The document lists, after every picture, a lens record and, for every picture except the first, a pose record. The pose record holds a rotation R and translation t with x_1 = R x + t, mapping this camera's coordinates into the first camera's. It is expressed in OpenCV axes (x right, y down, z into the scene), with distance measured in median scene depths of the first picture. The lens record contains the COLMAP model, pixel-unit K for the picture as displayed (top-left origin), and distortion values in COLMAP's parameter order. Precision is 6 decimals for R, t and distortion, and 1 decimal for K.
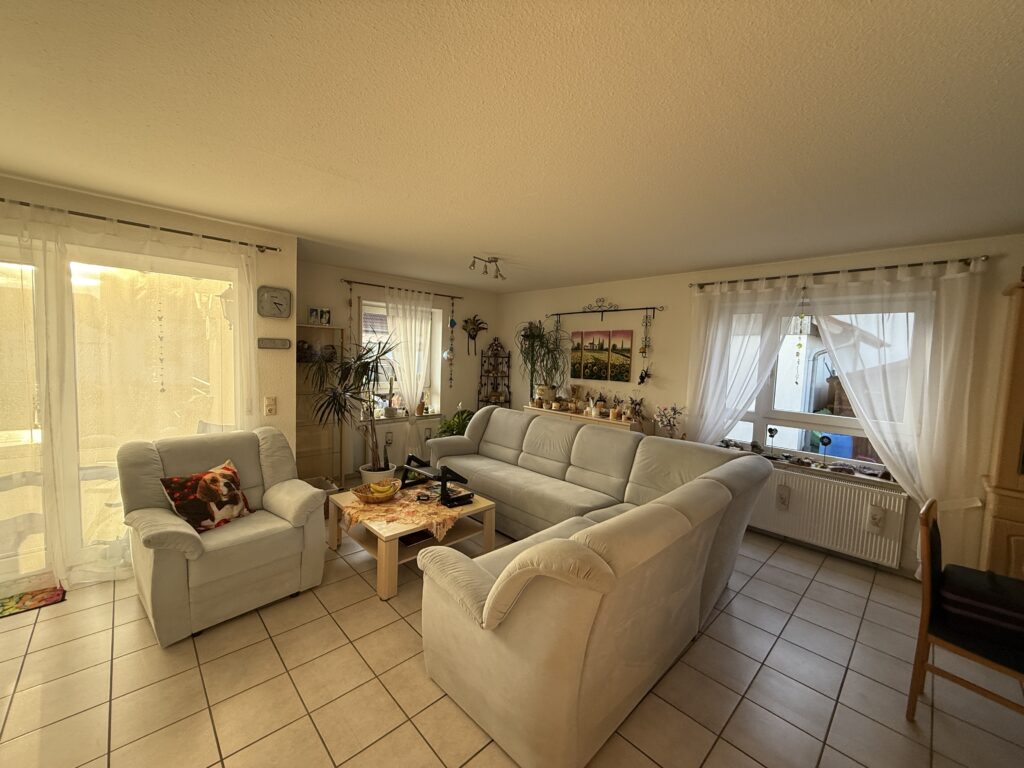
lens RADIAL K [[407.7, 0, 508.6], [0, 407.7, 384.2], [0, 0, 1]] dist [-0.007025, -0.000316]
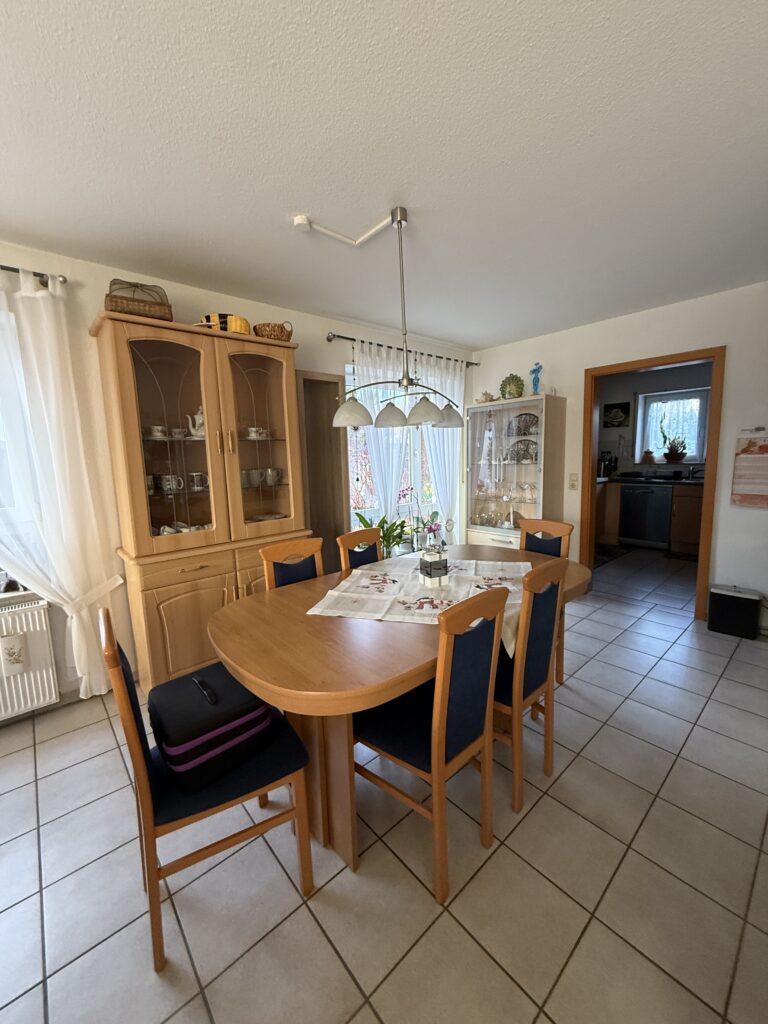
lens RADIAL K [[407.7, 0, 380.0], [0, 407.7, 512.6], [0, 0, 1]] dist [-0.007025, -0.000316]
pose [[0.040700, -0.172900, 0.984098, 0.332891], [0.098855, 0.980779, 0.168229, 0.056854], [-0.994269, 0.090436, 0.057010, 0.360052]]
